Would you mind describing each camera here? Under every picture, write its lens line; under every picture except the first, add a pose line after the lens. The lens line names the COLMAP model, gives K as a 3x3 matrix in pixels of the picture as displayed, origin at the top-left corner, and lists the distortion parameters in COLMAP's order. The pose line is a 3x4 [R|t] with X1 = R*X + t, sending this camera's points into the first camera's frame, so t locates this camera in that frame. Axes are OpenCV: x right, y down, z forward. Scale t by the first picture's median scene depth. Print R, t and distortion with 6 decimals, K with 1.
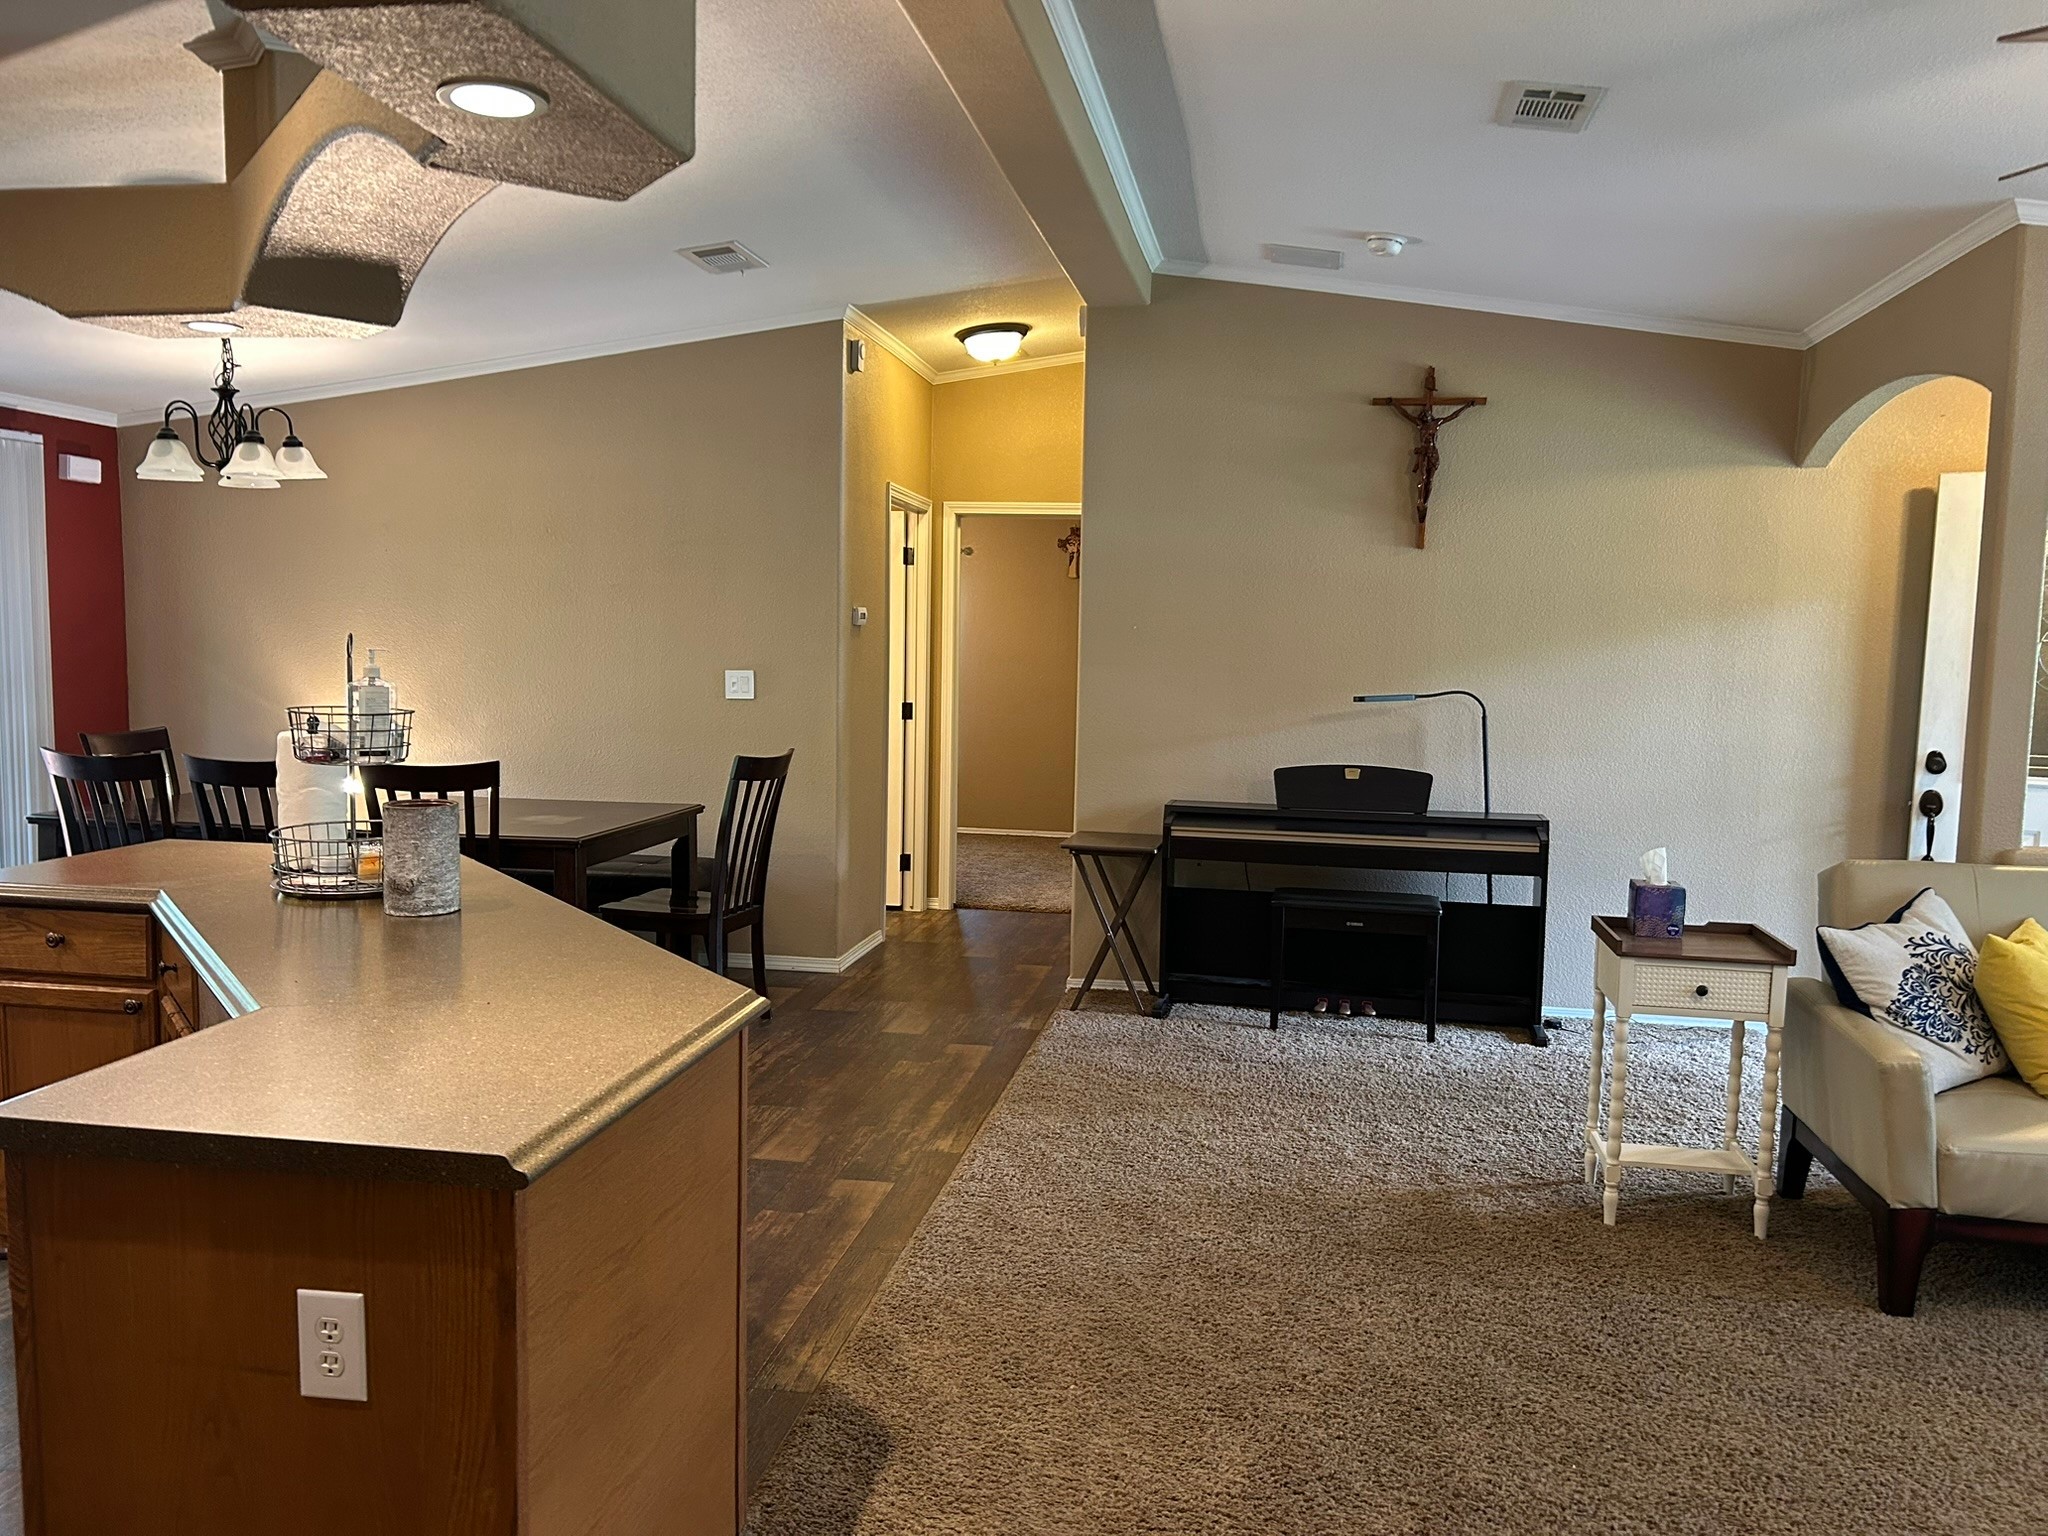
lens RADIAL K [[1534.4, 0, 1026.1], [0, 1534.4, 782.6], [0, 0, 1]] dist [0.057753, -0.062120]
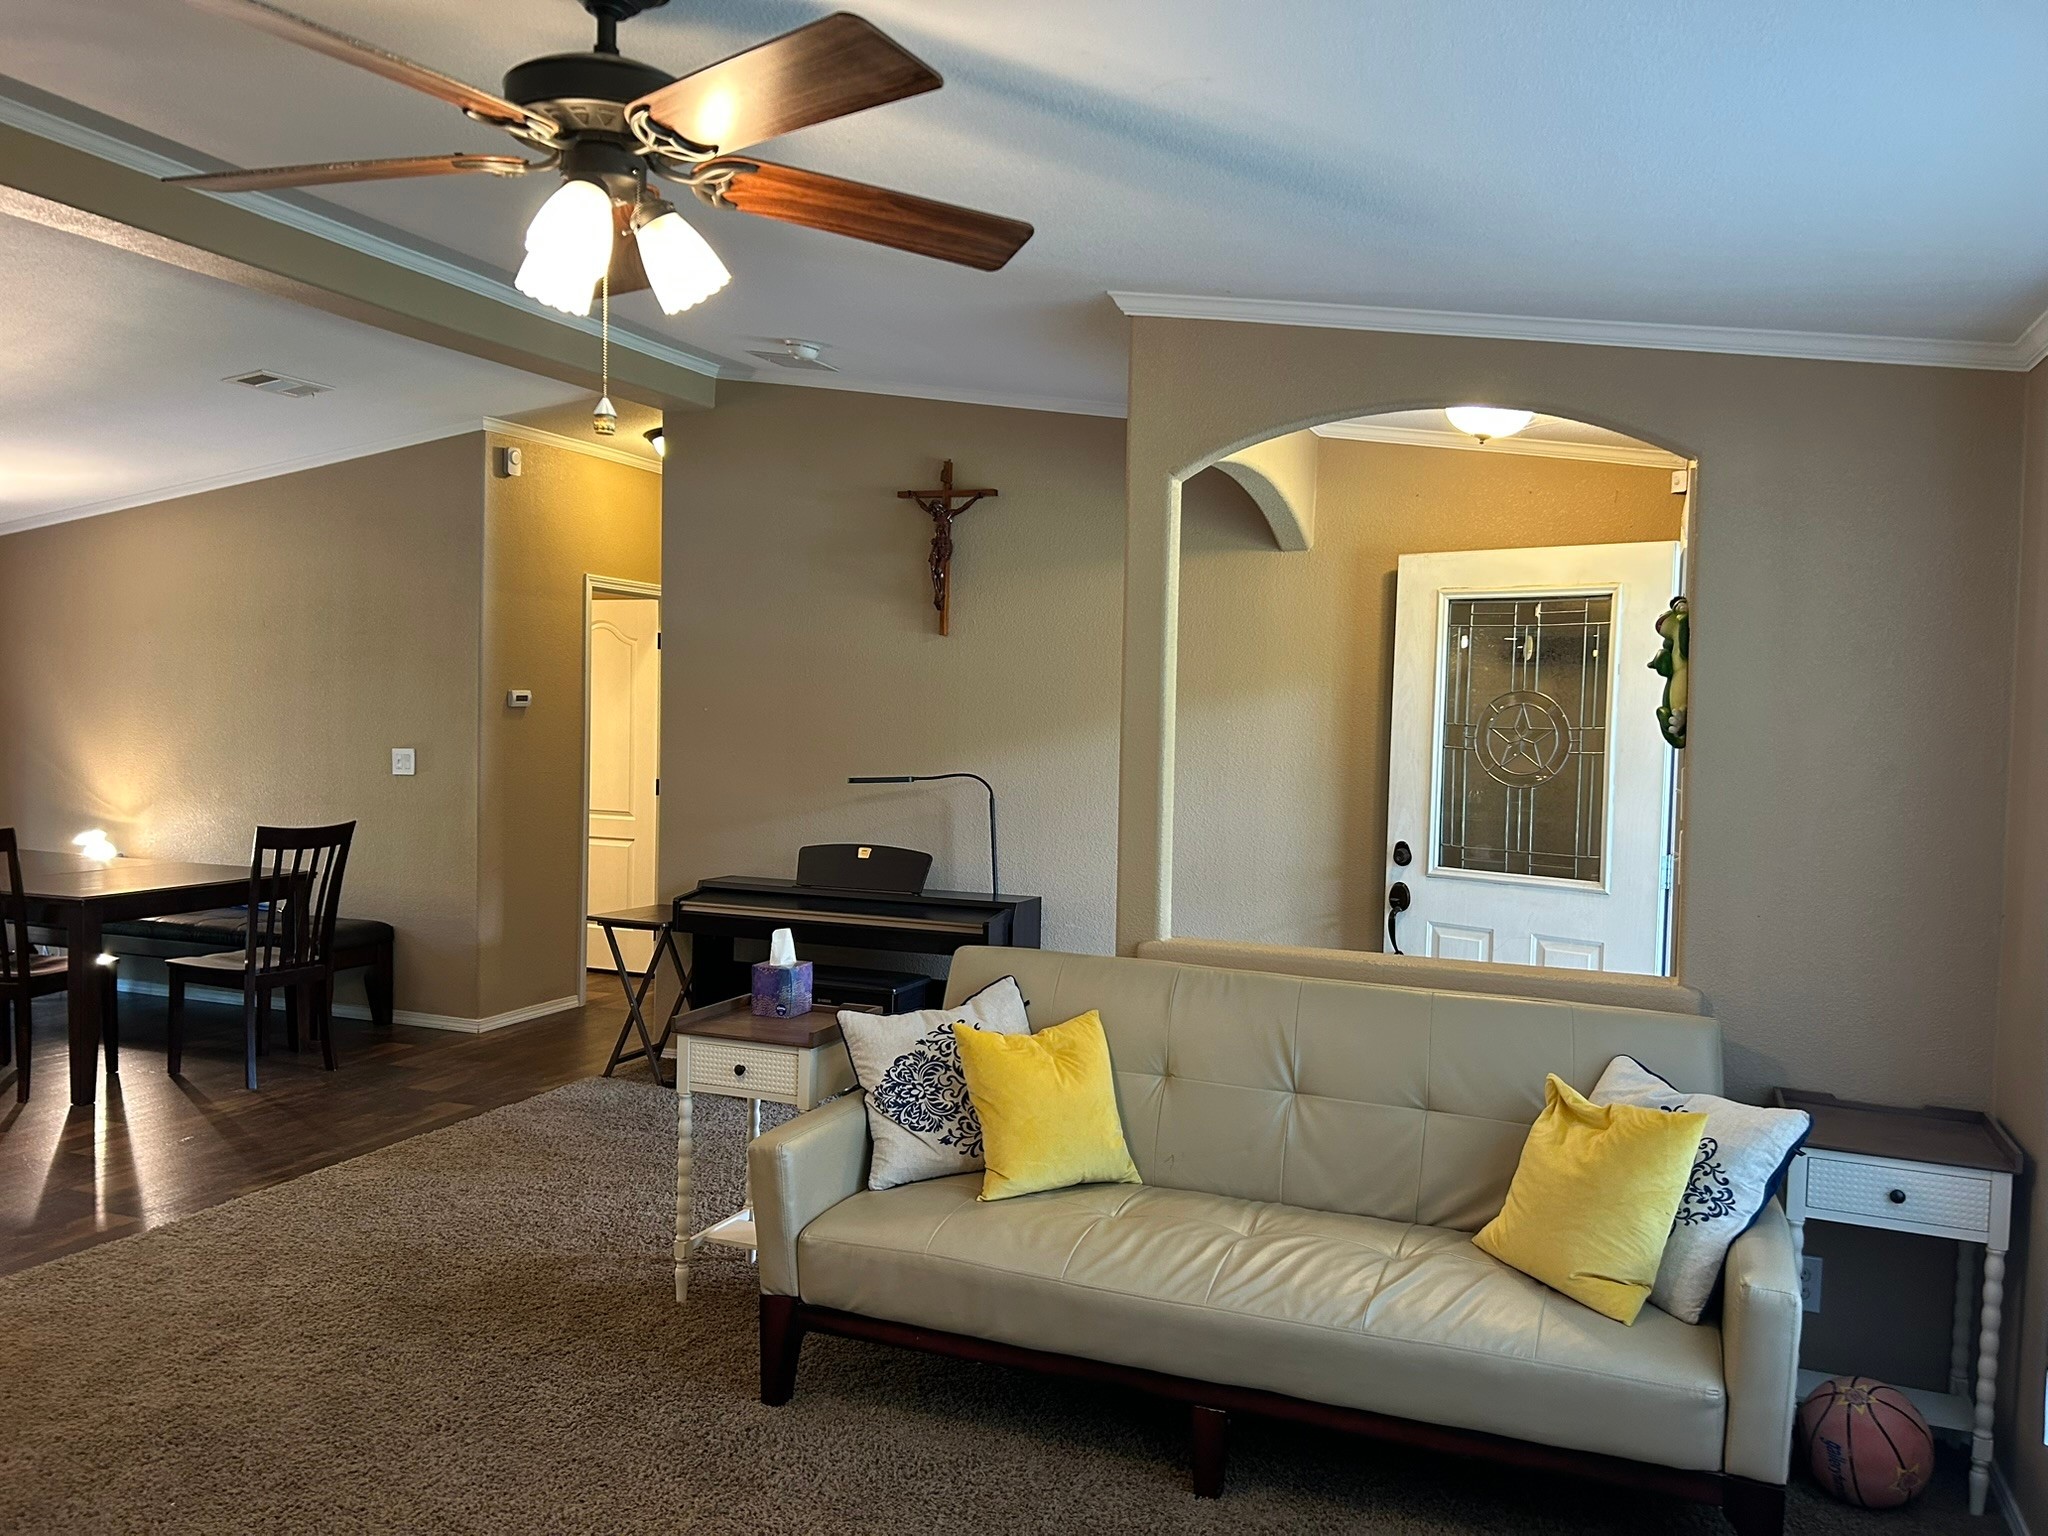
lens RADIAL K [[1534.4, 0, 1020.4], [0, 1534.4, 753.2], [0, 0, 1]] dist [0.057753, -0.062120]
pose [[0.980224, 0.006850, -0.197774, 0.522369], [-0.020331, 0.997598, -0.066216, -0.006684], [0.196846, 0.068928, 0.978009, 0.018048]]
